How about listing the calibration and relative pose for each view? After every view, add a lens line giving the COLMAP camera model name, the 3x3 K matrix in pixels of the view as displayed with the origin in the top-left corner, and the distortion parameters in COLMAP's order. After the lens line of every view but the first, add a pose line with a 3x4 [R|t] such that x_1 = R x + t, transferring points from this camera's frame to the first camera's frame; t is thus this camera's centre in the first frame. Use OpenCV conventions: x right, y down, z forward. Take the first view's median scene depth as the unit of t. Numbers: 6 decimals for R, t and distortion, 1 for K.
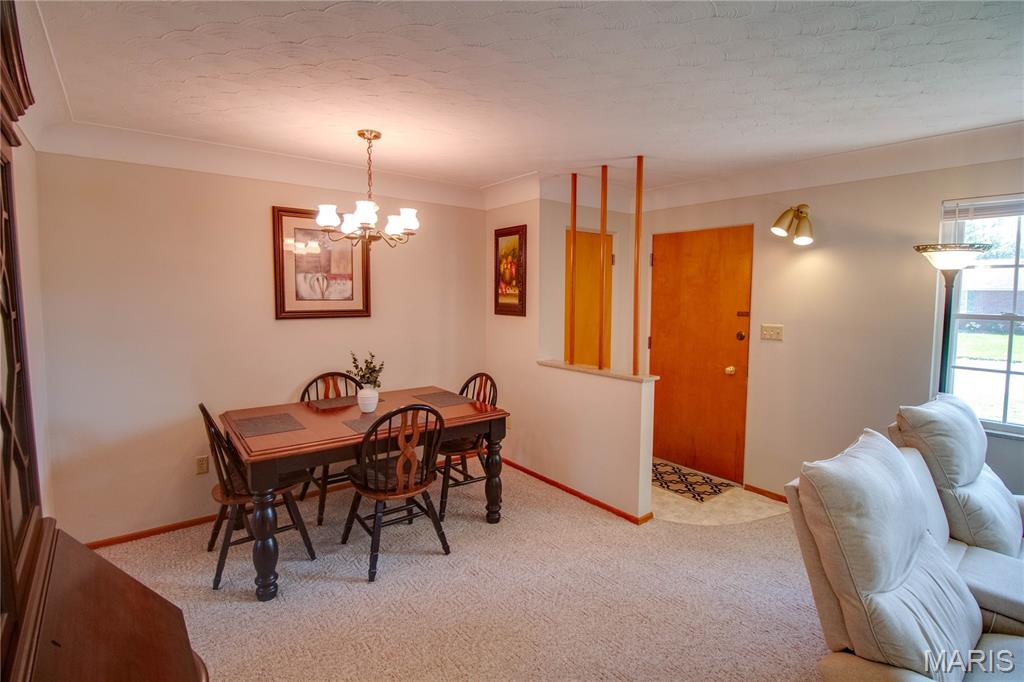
lens RADIAL K [[492.8, 0, 511.1], [0, 492.8, 328.0], [0, 0, 1]] dist [-0.002585, -0.000514]
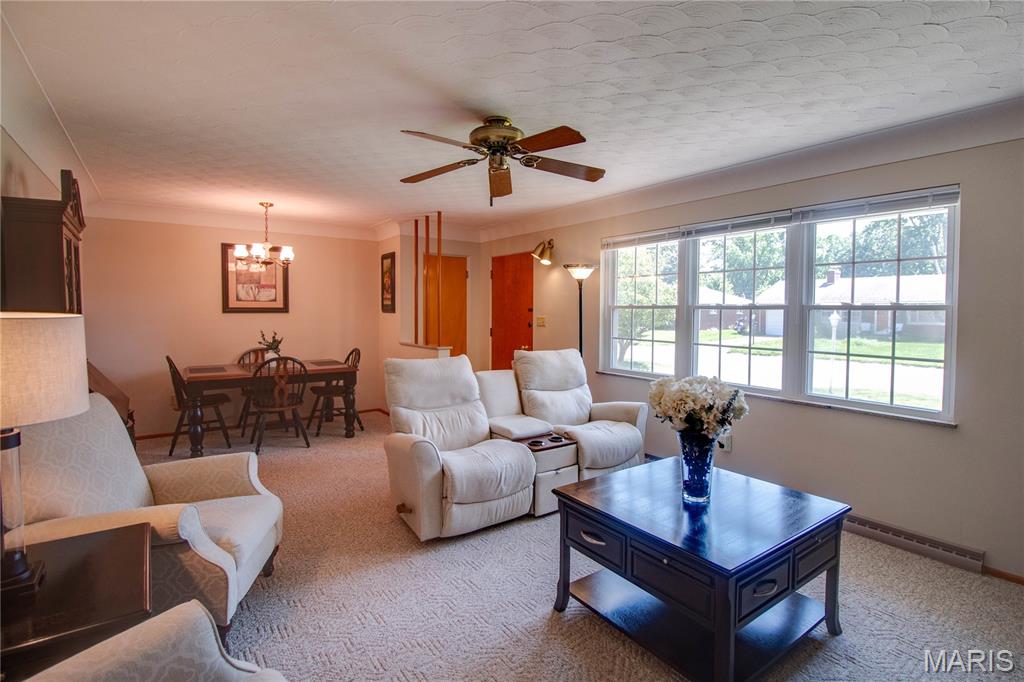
lens RADIAL K [[503.8, 0, 519.8], [0, 503.8, 325.1], [0, 0, 1]] dist [-0.002300, -0.000645]
pose [[0.999137, -0.001340, -0.041520, 0.527077], [-0.000328, 0.999194, -0.040138, 0.083544], [0.041540, 0.040117, 0.998331, -0.563619]]
